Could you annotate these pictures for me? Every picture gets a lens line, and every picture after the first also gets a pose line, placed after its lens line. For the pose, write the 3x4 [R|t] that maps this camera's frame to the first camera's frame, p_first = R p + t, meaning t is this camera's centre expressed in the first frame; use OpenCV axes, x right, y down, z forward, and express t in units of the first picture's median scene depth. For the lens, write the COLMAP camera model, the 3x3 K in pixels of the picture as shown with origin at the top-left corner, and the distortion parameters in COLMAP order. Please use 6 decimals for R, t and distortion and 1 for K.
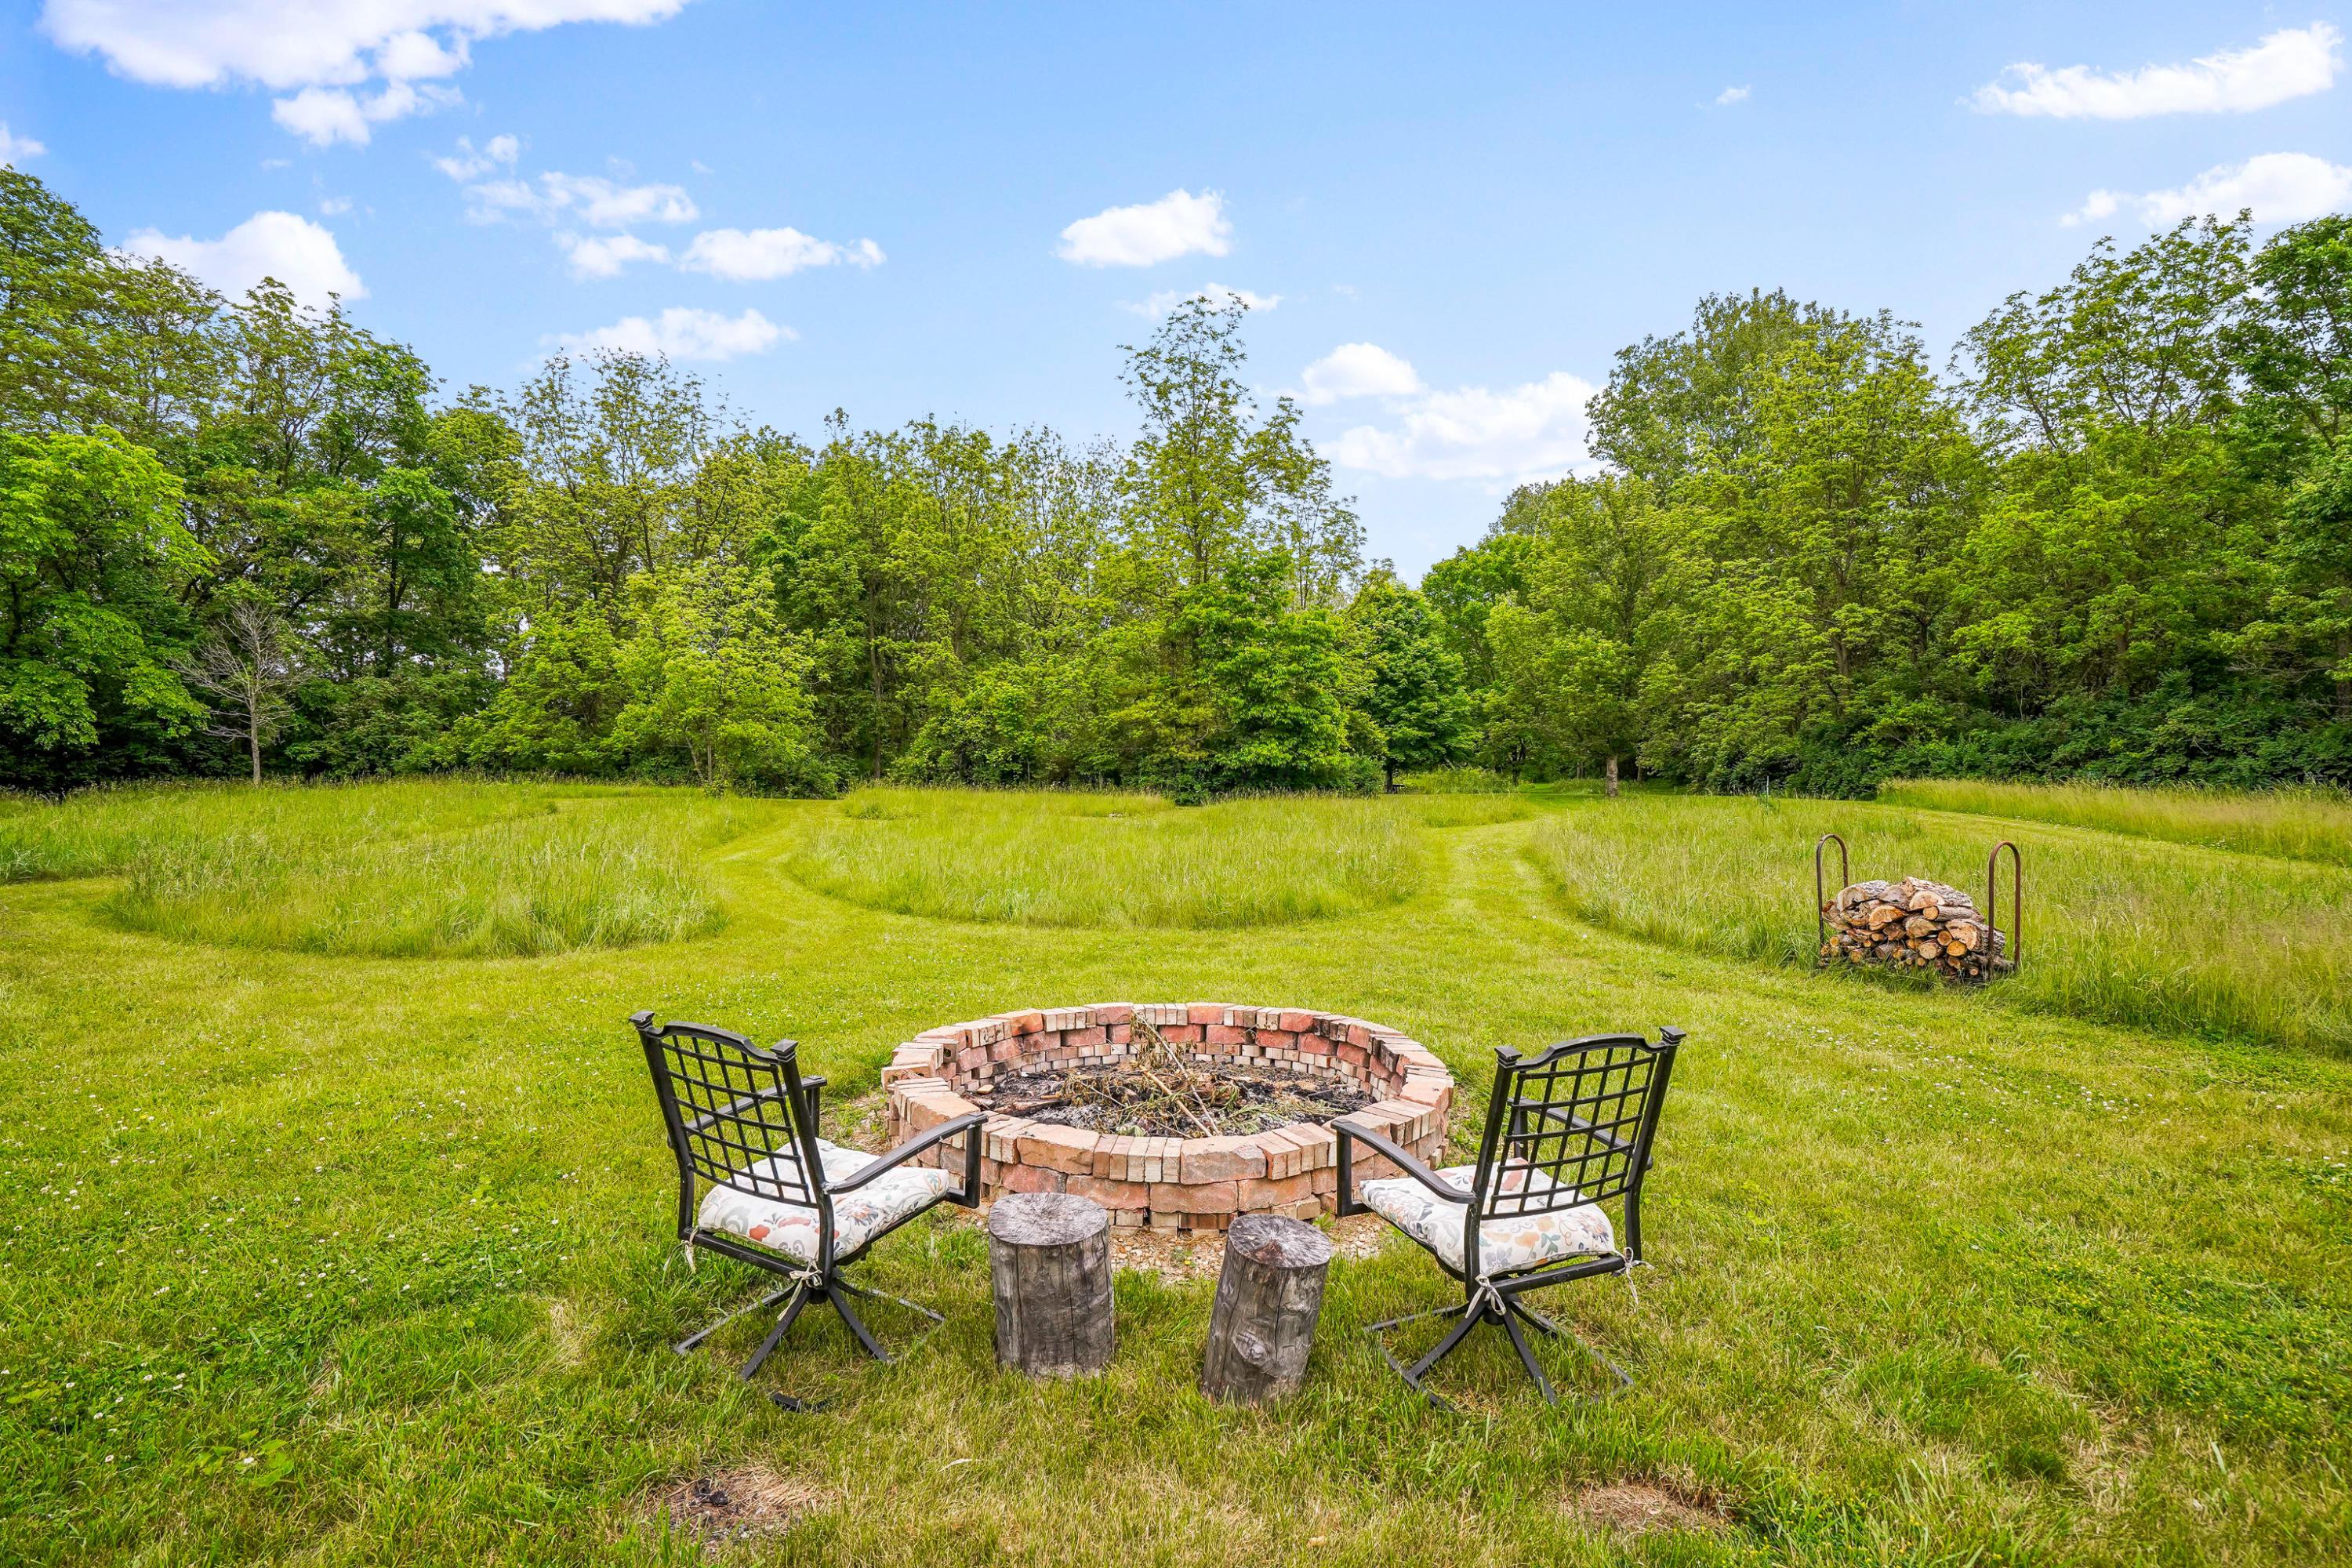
lens RADIAL K [[1104.2, 0, 1168.7], [0, 1104.2, 788.6], [0, 0, 1]] dist [-0.064512, 0.032583]
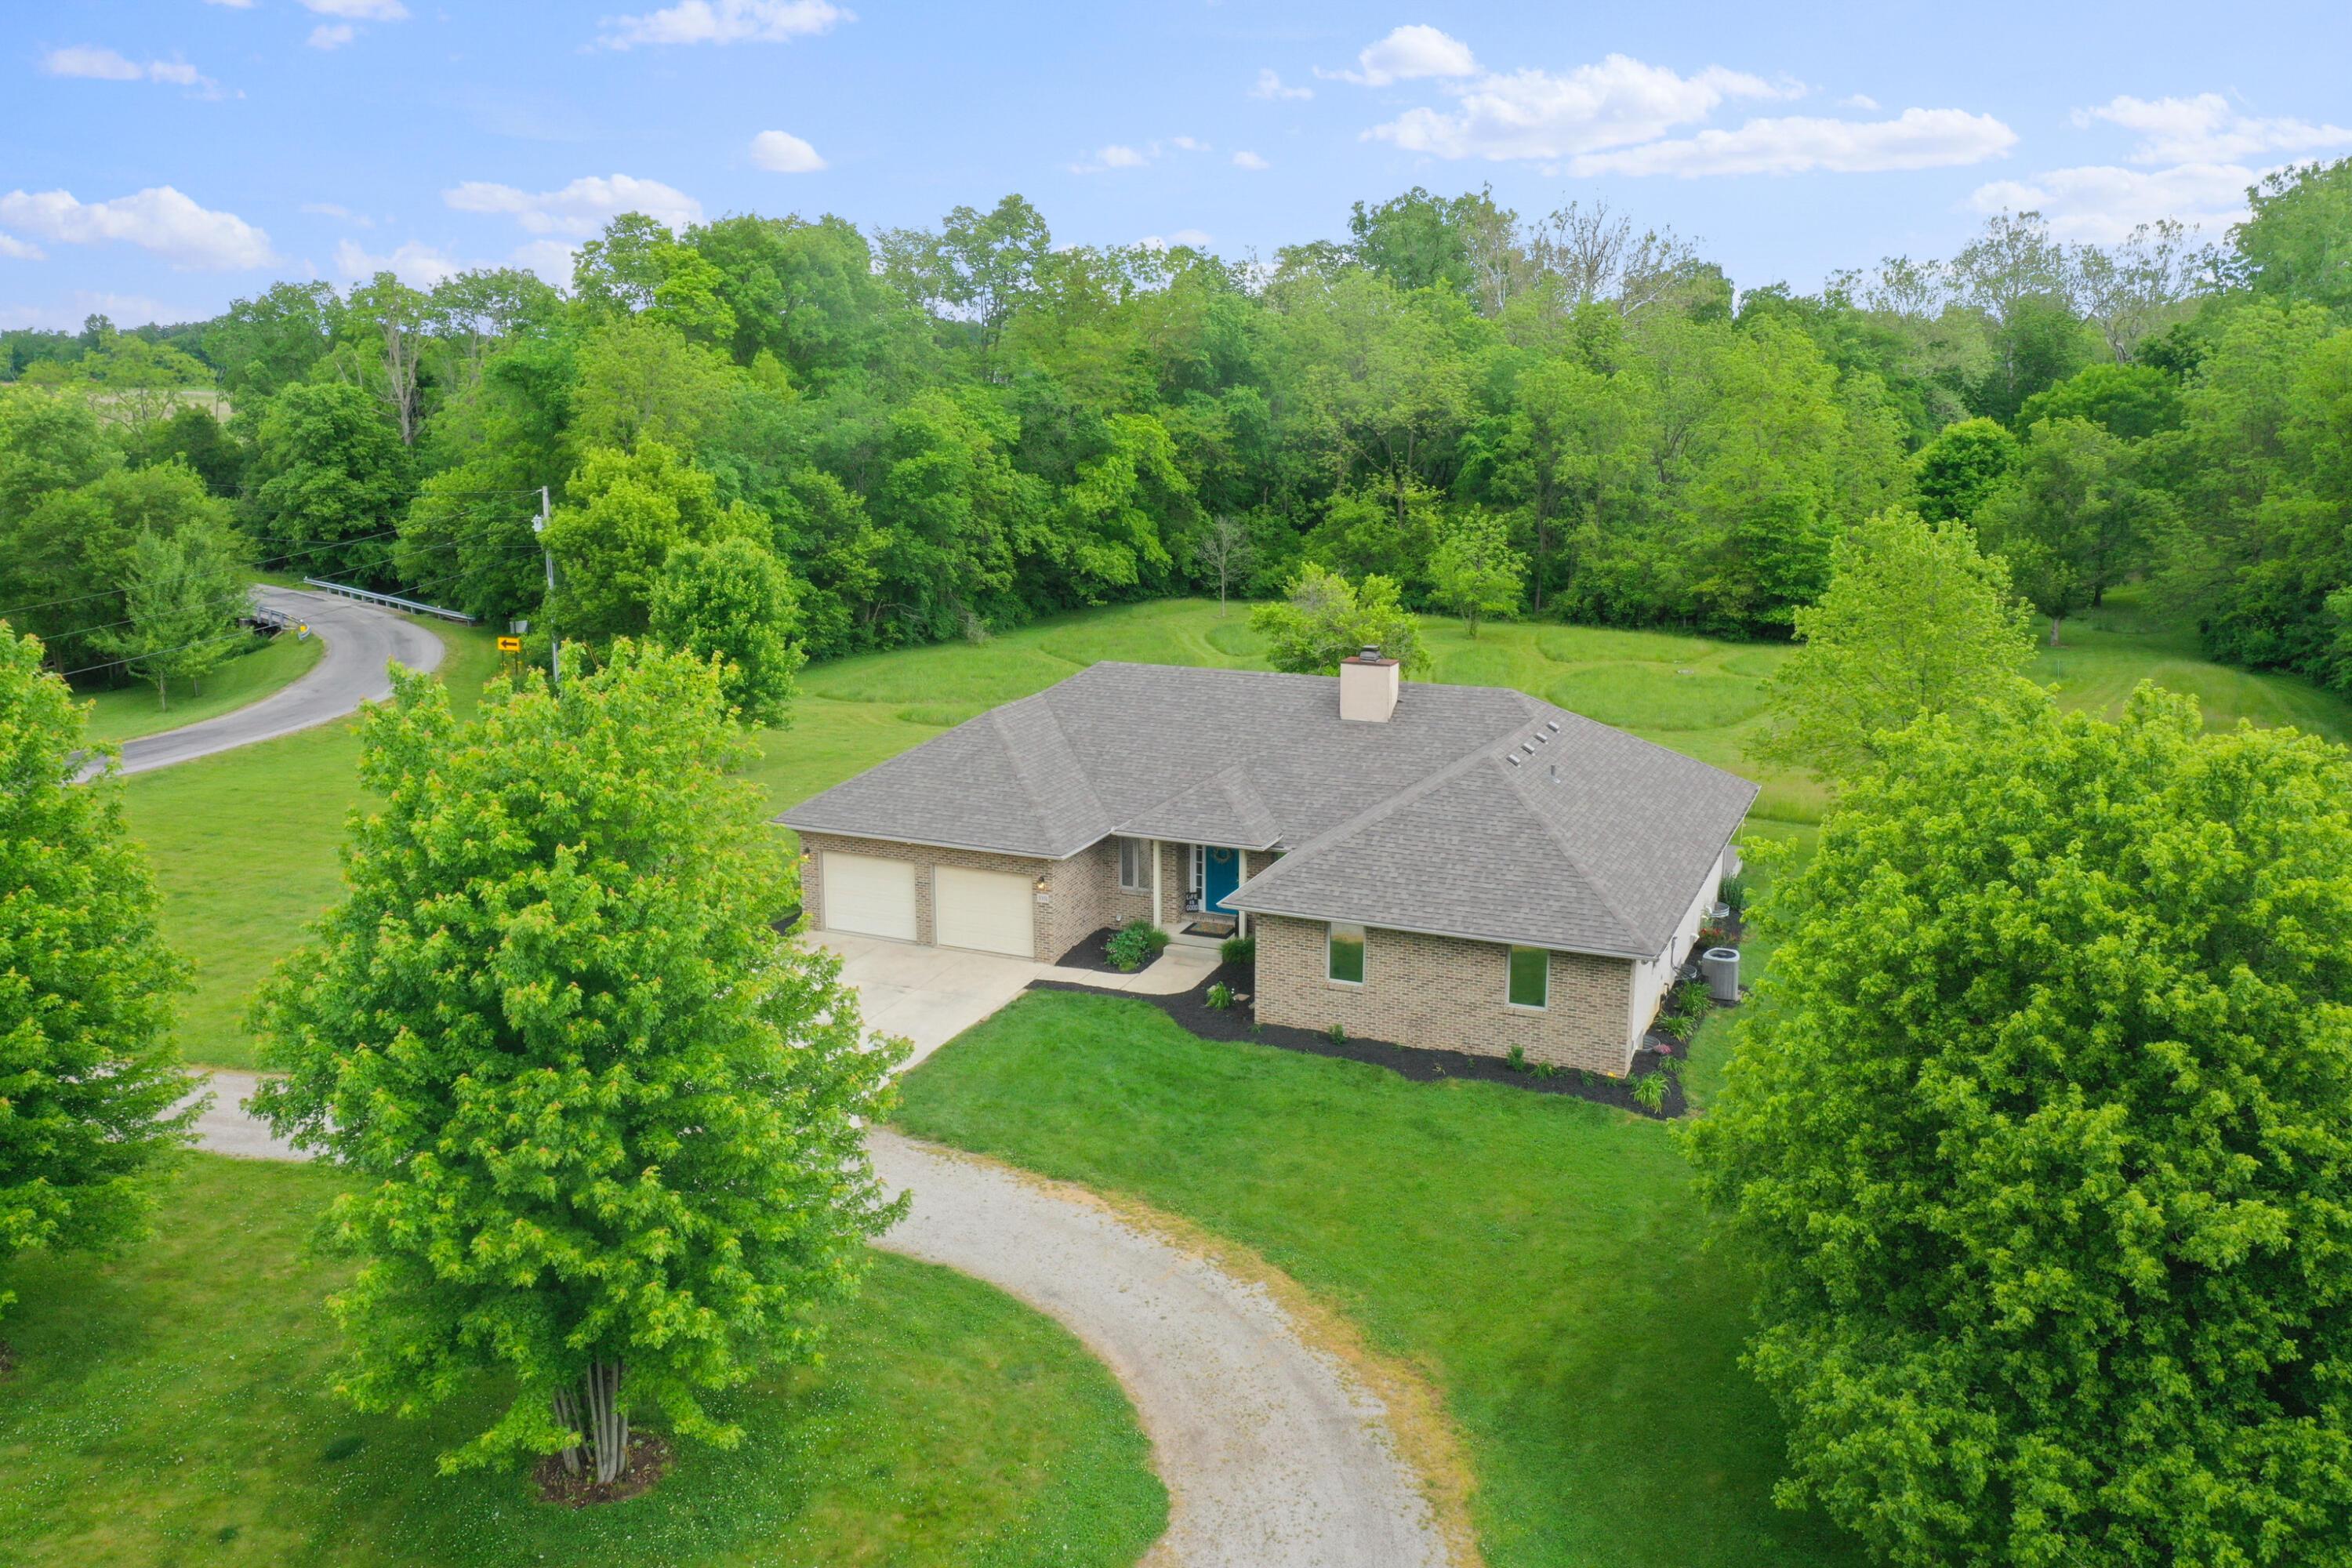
lens RADIAL K [[1854.1, 0, 1176.0], [0, 1854.1, 784.0], [0, 0, 1]] dist [0.002381, 0.005970]
pose [[0.922685, 0.086565, -0.375711, 0.311561], [-0.009355, 0.979209, 0.202640, -0.337185], [0.385441, -0.183458, 0.904311, -1.902763]]
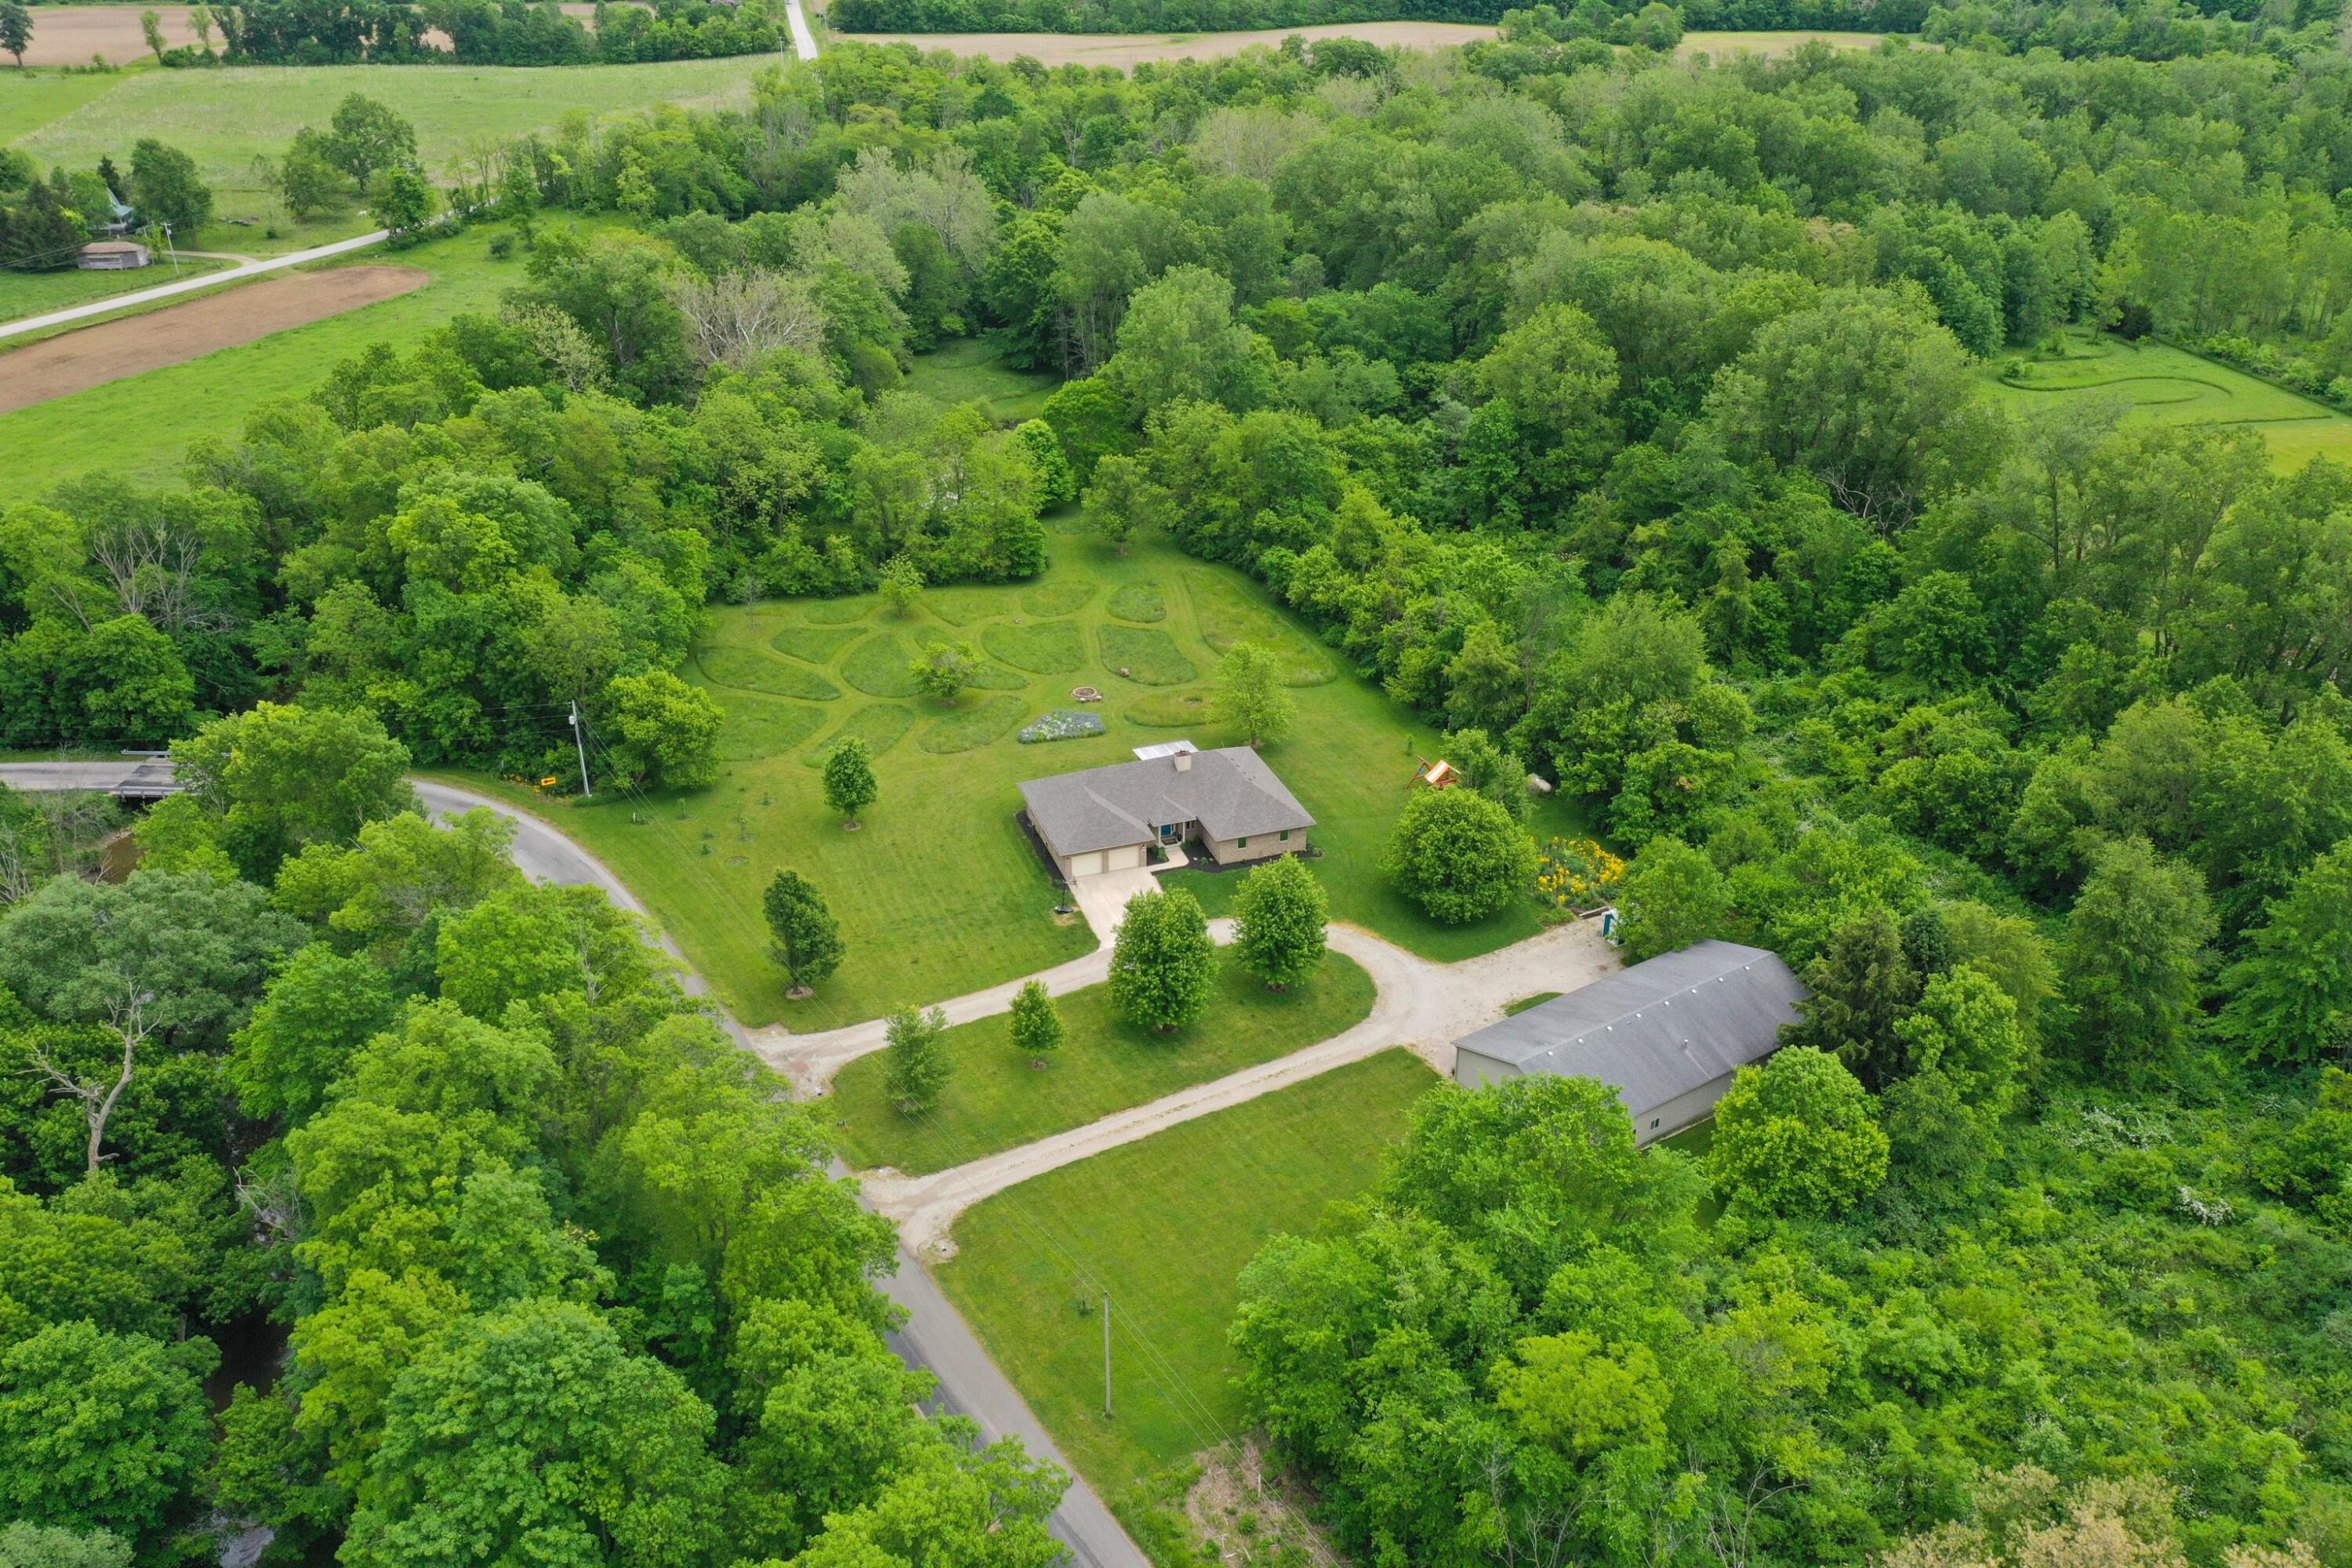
lens RADIAL K [[1862.8, 0, 1172.4], [0, 1862.8, 789.6], [0, 0, 1]] dist [0.008237, -0.001458]
pose [[0.935316, -0.161762, 0.314669, -1.427942], [0.006298, 0.896836, 0.442318, -1.998028], [-0.353756, -0.411725, 0.839844, -4.368002]]
